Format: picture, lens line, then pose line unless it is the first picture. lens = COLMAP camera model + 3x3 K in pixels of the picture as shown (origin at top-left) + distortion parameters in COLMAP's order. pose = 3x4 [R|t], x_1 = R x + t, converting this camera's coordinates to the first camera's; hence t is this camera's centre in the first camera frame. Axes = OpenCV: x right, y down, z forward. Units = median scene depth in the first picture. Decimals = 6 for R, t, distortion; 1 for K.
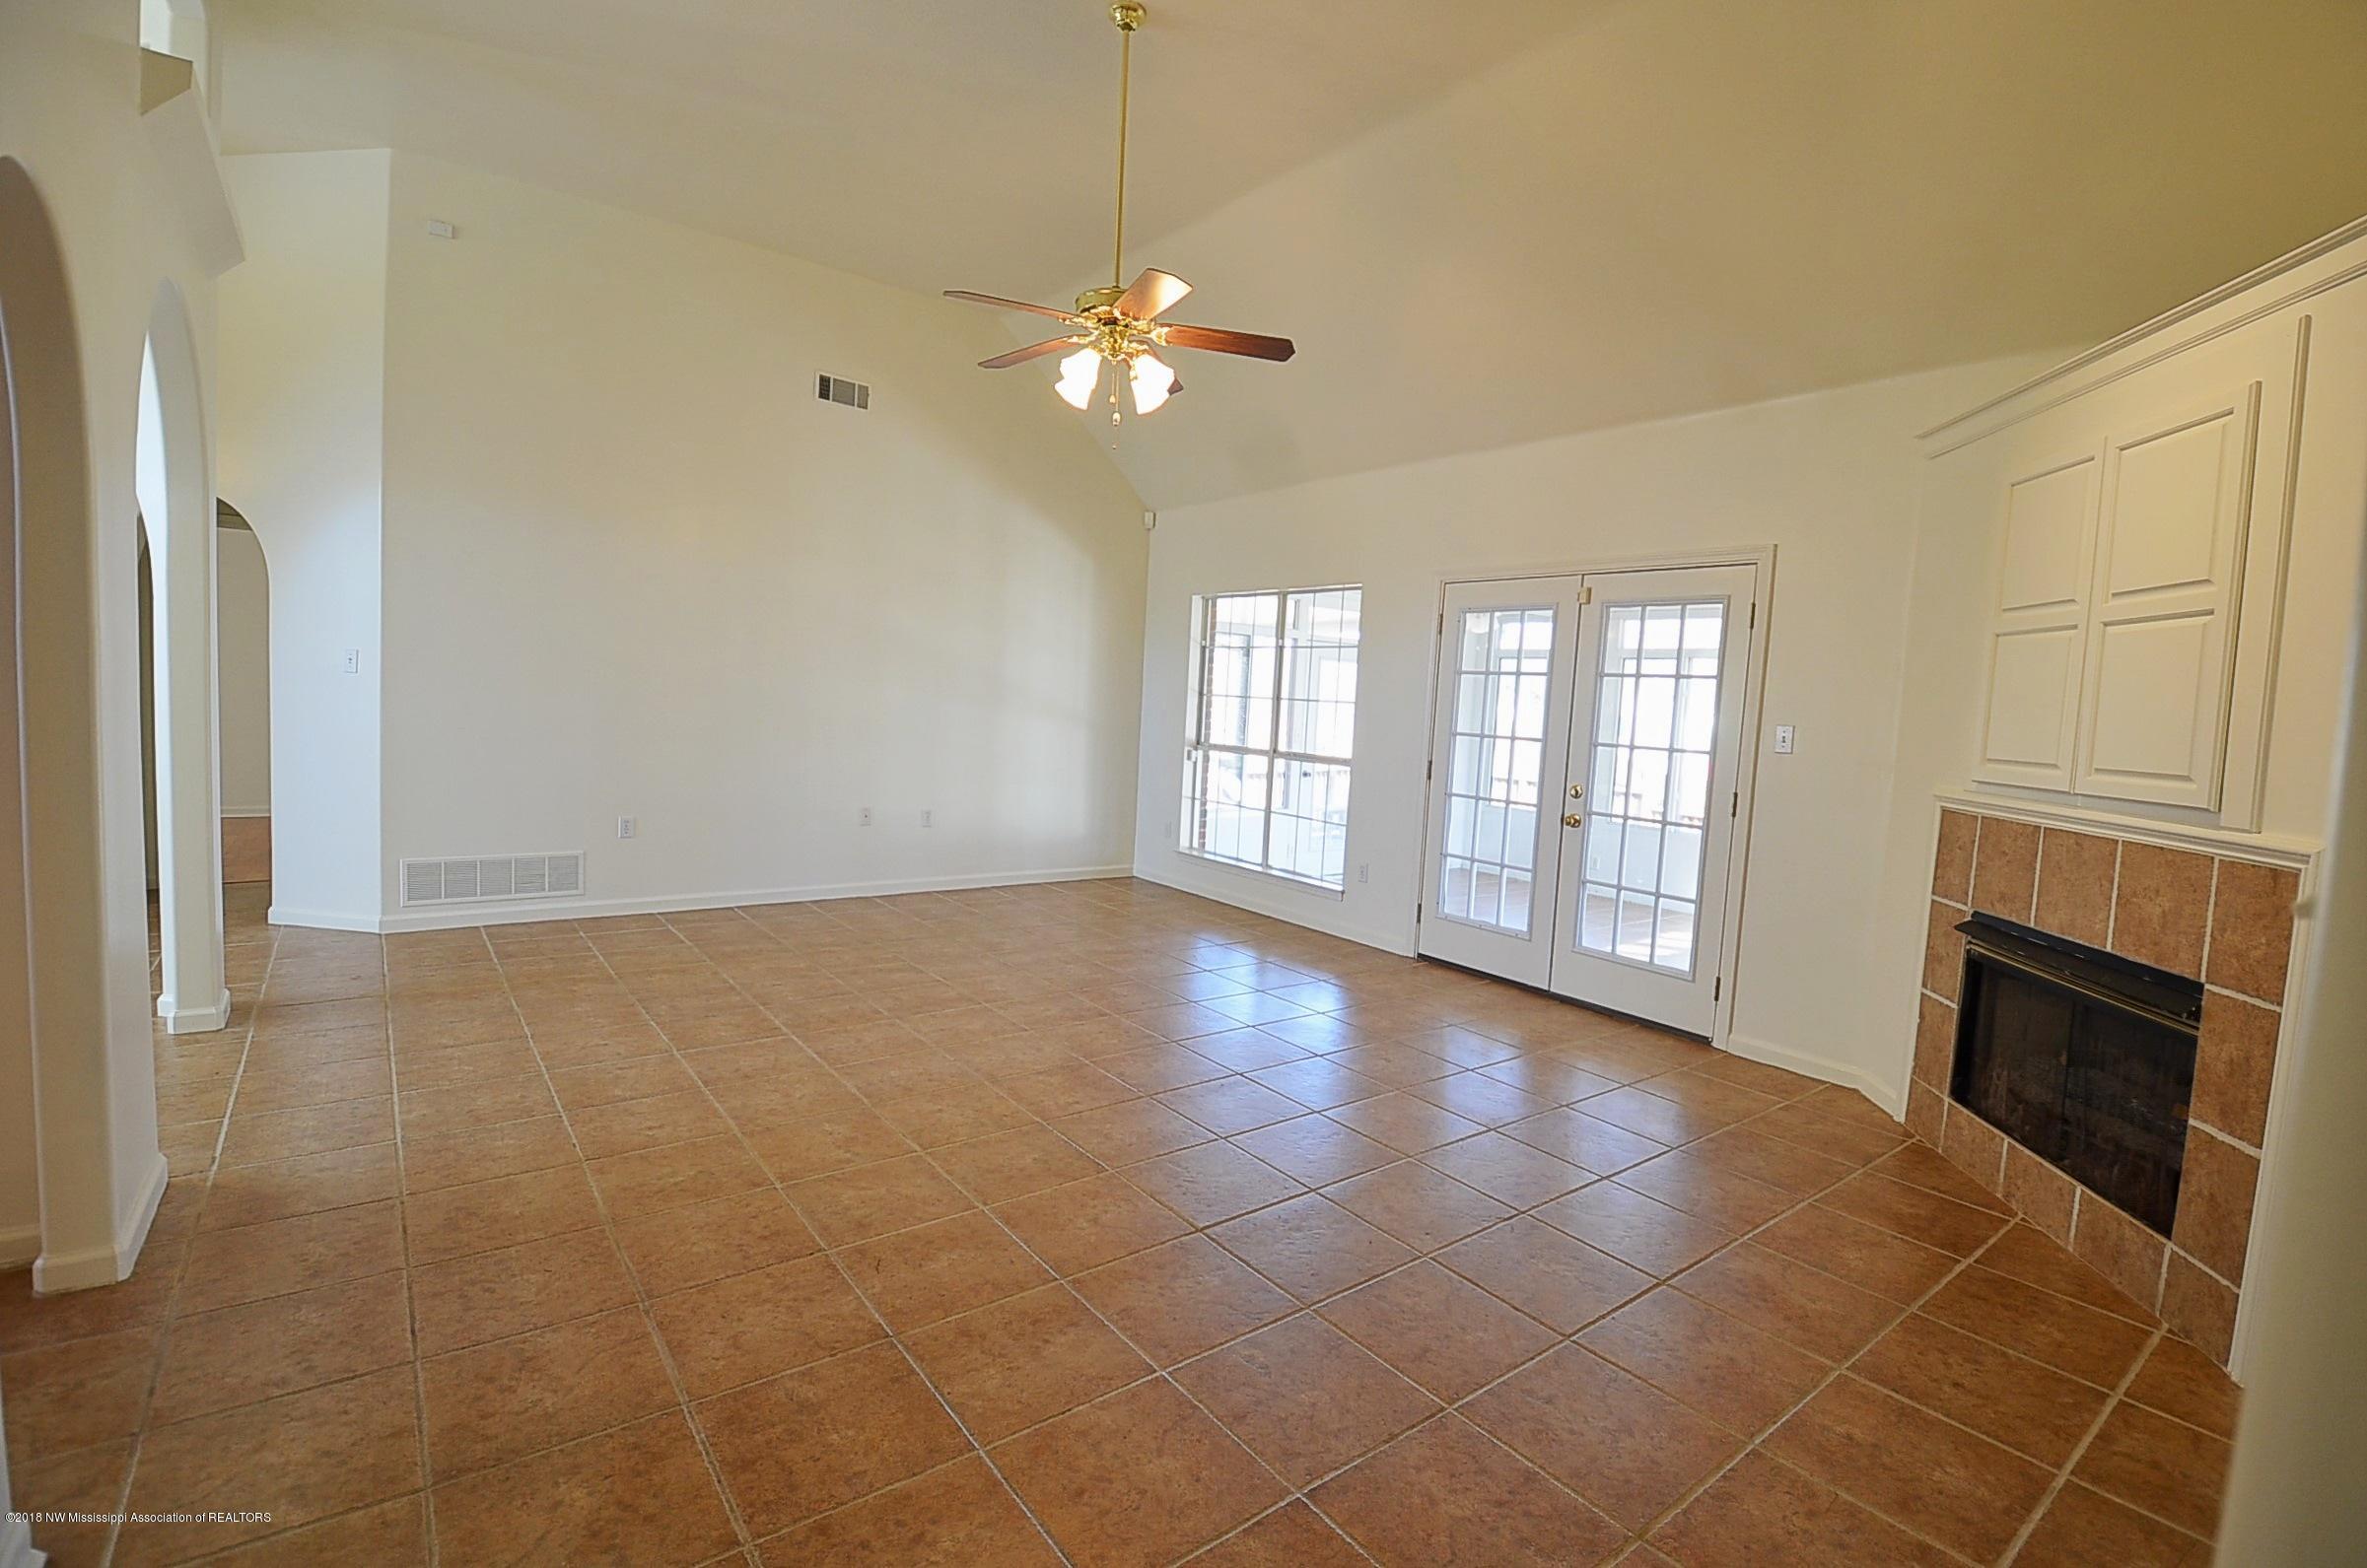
lens RADIAL K [[1039.6, 0, 1186.9], [0, 1039.6, 776.8], [0, 0, 1]] dist [-0.012669, -0.002358]
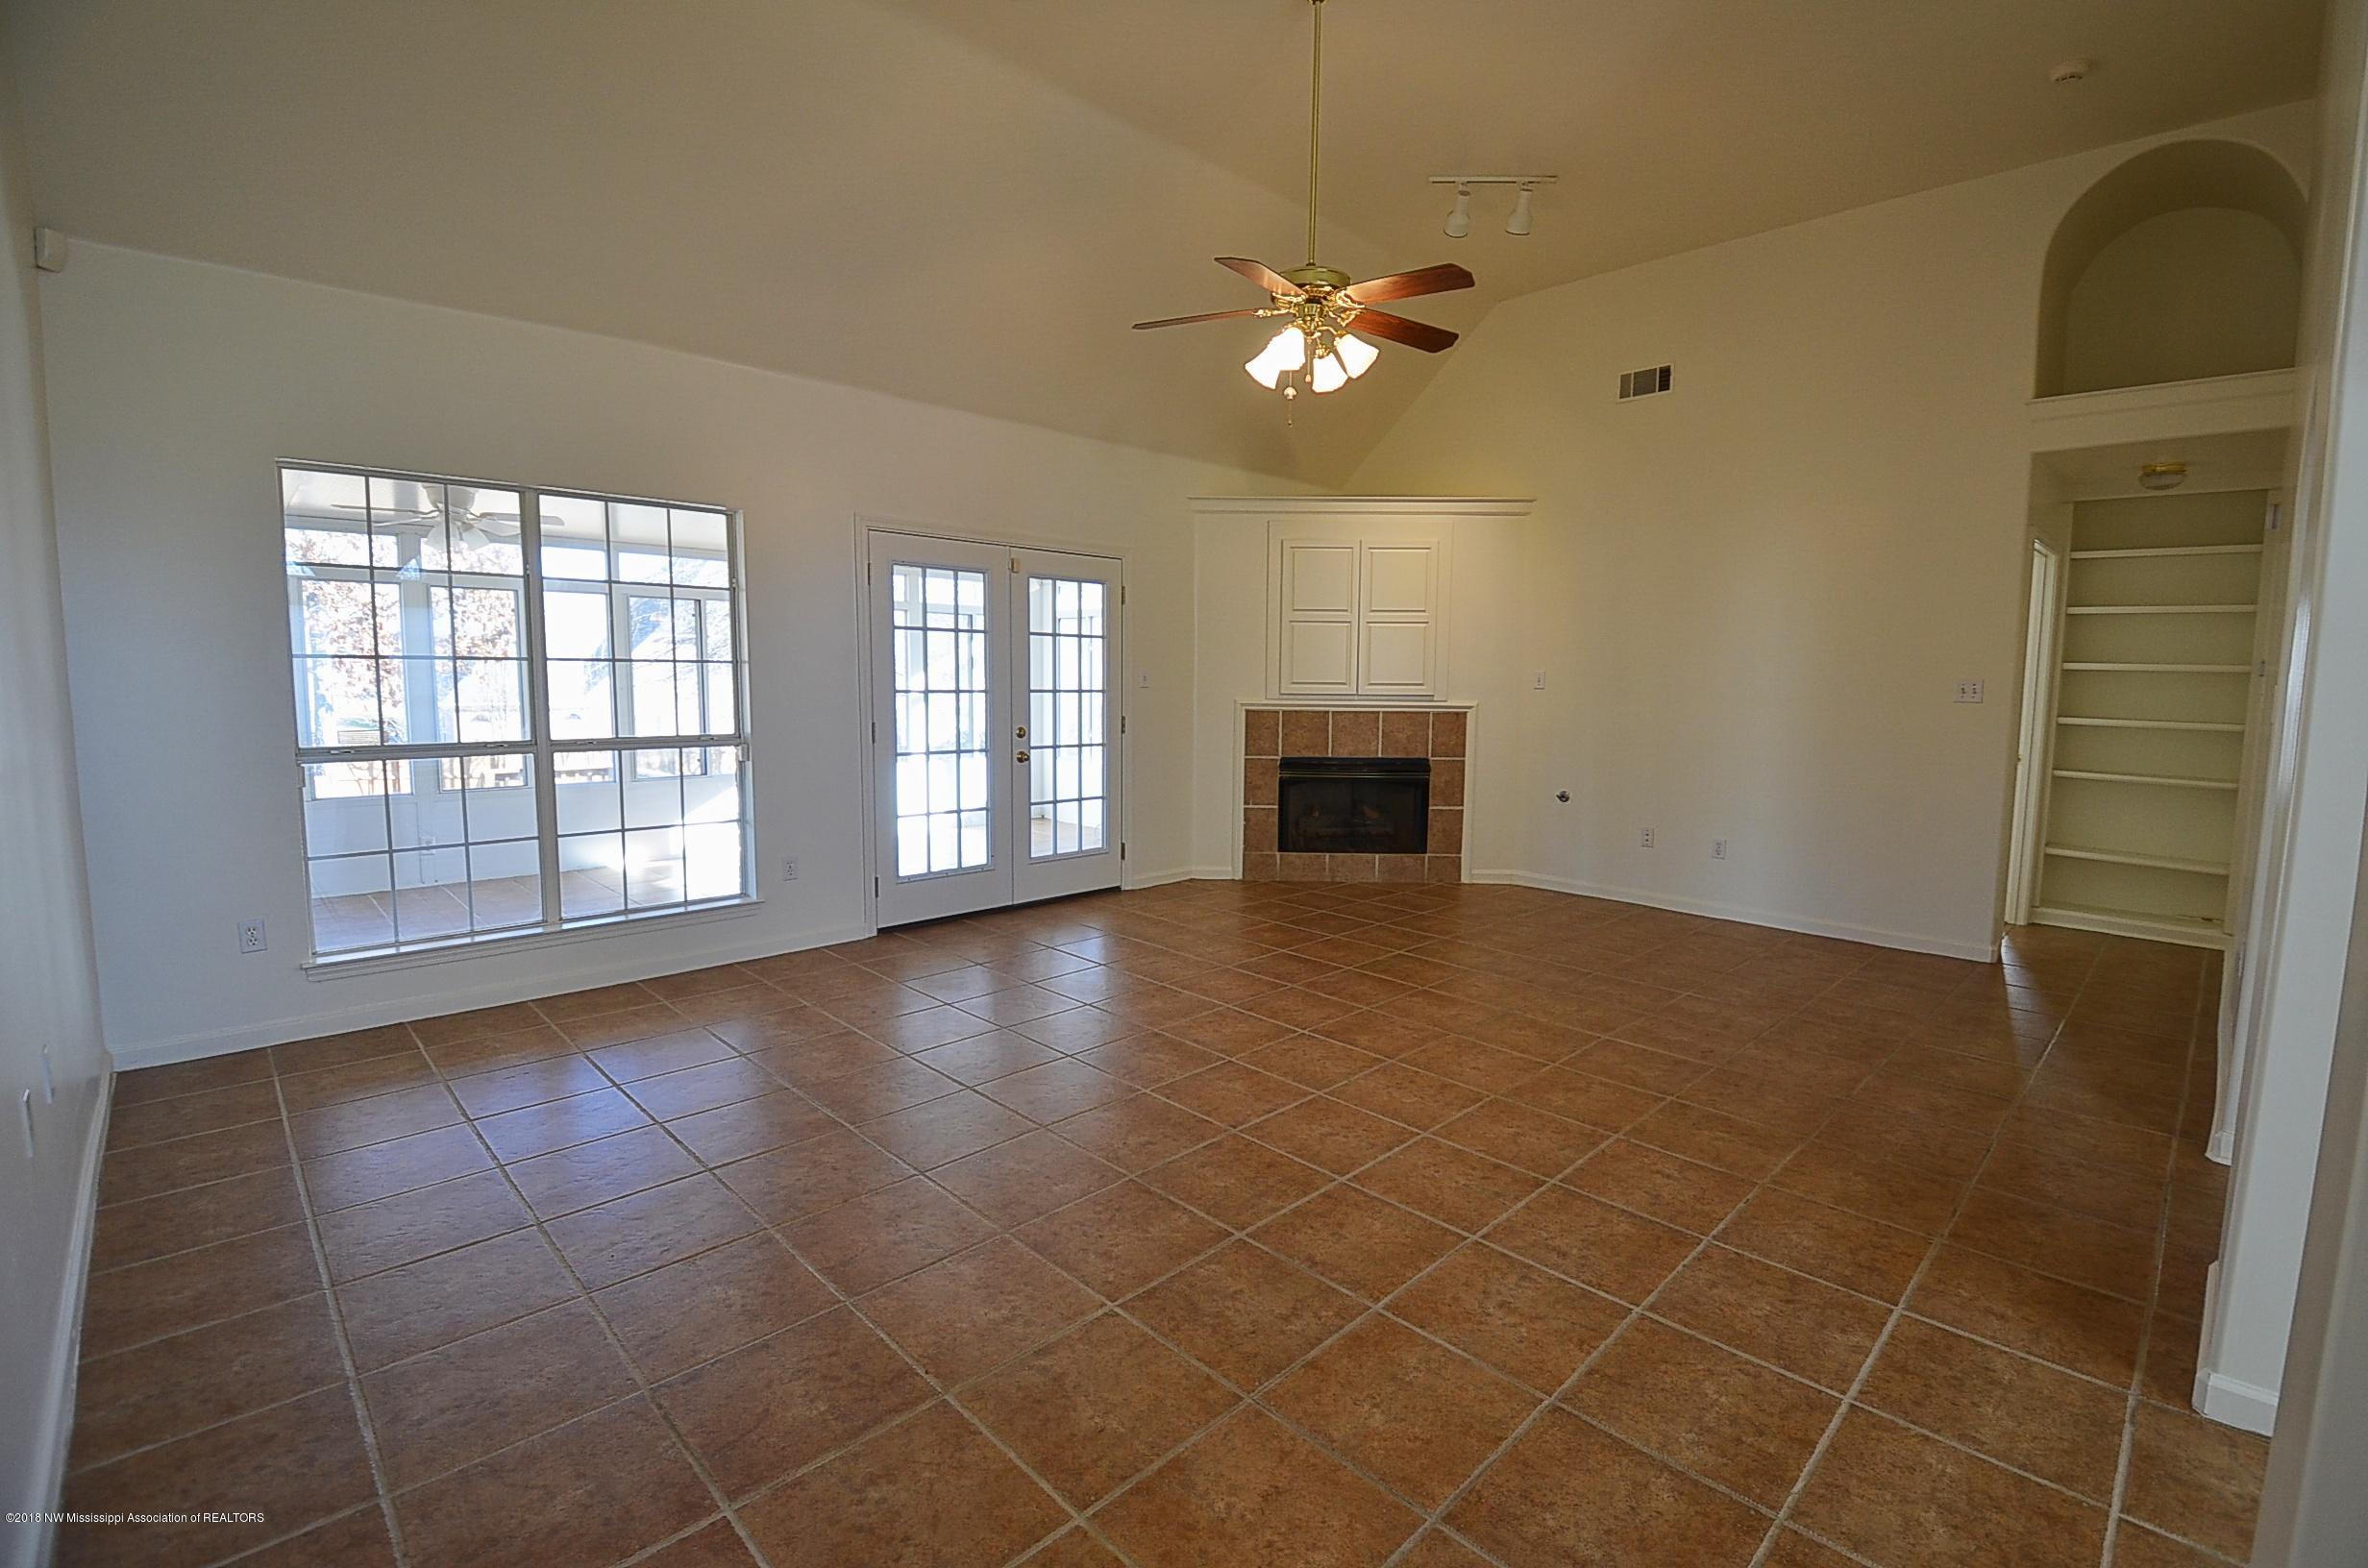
lens RADIAL K [[1040.1, 0, 1191.6], [0, 1040.1, 783.3], [0, 0, 1]] dist [-0.012669, -0.002358]
pose [[-0.100777, -0.163073, 0.981454, -1.121075], [0.058418, 0.983804, 0.169462, -0.160578], [-0.993193, 0.074412, -0.089618, 1.248212]]
